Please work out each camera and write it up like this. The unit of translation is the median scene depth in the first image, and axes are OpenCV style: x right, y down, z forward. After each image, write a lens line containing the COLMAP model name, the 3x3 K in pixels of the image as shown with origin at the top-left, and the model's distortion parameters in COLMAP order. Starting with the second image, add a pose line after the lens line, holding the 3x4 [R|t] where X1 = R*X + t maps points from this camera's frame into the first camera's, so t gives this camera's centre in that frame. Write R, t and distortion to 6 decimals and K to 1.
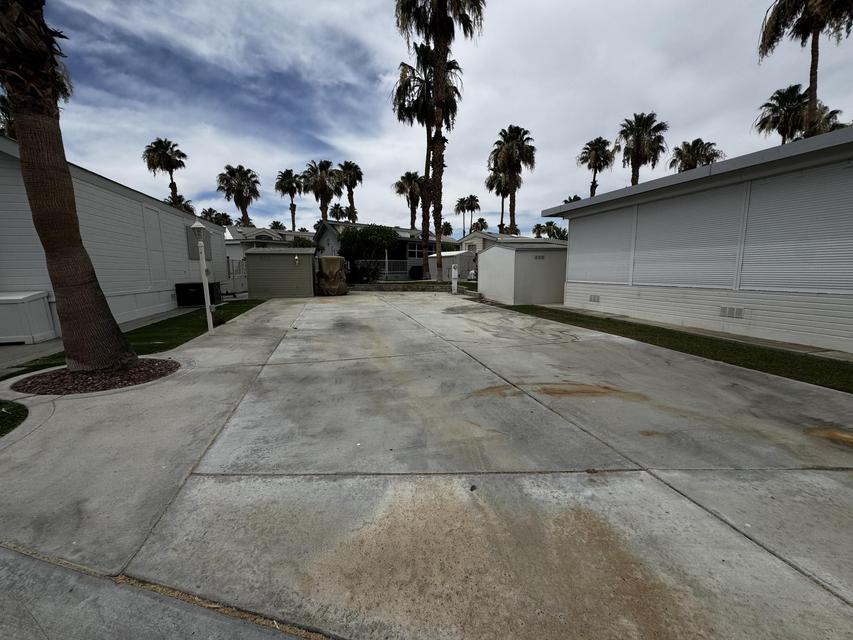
lens RADIAL K [[336.8, 0, 426.5], [0, 336.8, 320.0], [0, 0, 1]] dist [-0.000487, -0.000398]
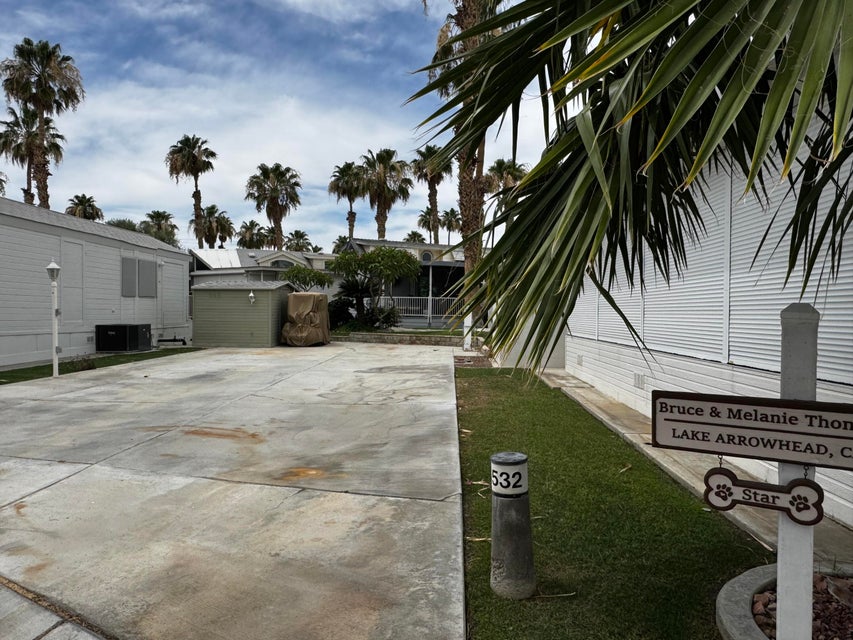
lens RADIAL K [[598.5, 0, 426.5], [0, 598.5, 320.0], [0, 0, 1]] dist [-0.003205, 0.002449]
pose [[0.951865, 0.020100, -0.305858, 0.370264], [-0.060948, 0.990334, -0.124595, 0.013346], [0.300397, 0.137239, 0.943889, -0.129440]]
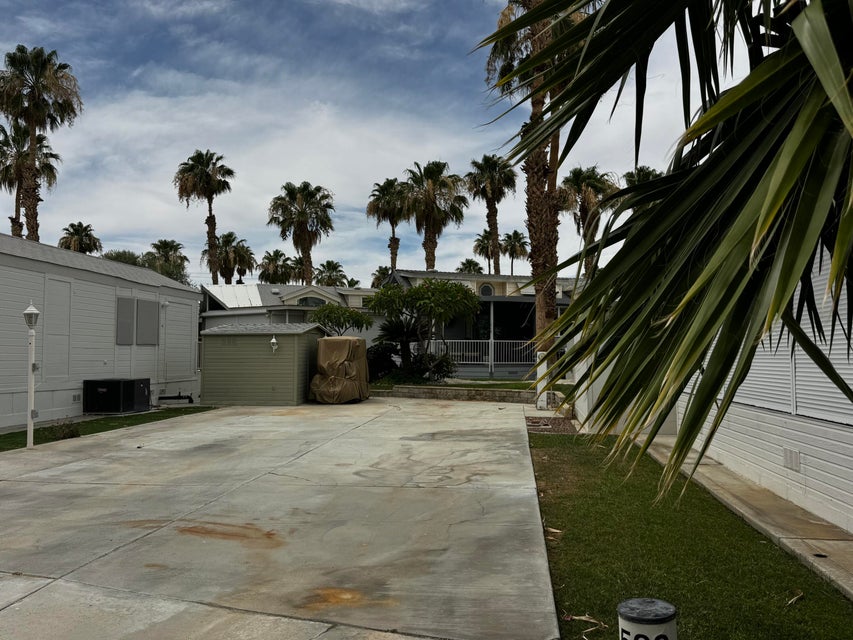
lens RADIAL K [[724.2, 0, 426.5], [0, 724.2, 320.0], [0, 0, 1]] dist [0.144286, -0.263939]
pose [[0.924419, -0.010566, -0.381233, 0.353762], [-0.064128, 0.981077, -0.182690, 0.003095], [0.375949, 0.193329, 0.906248, -0.100753]]
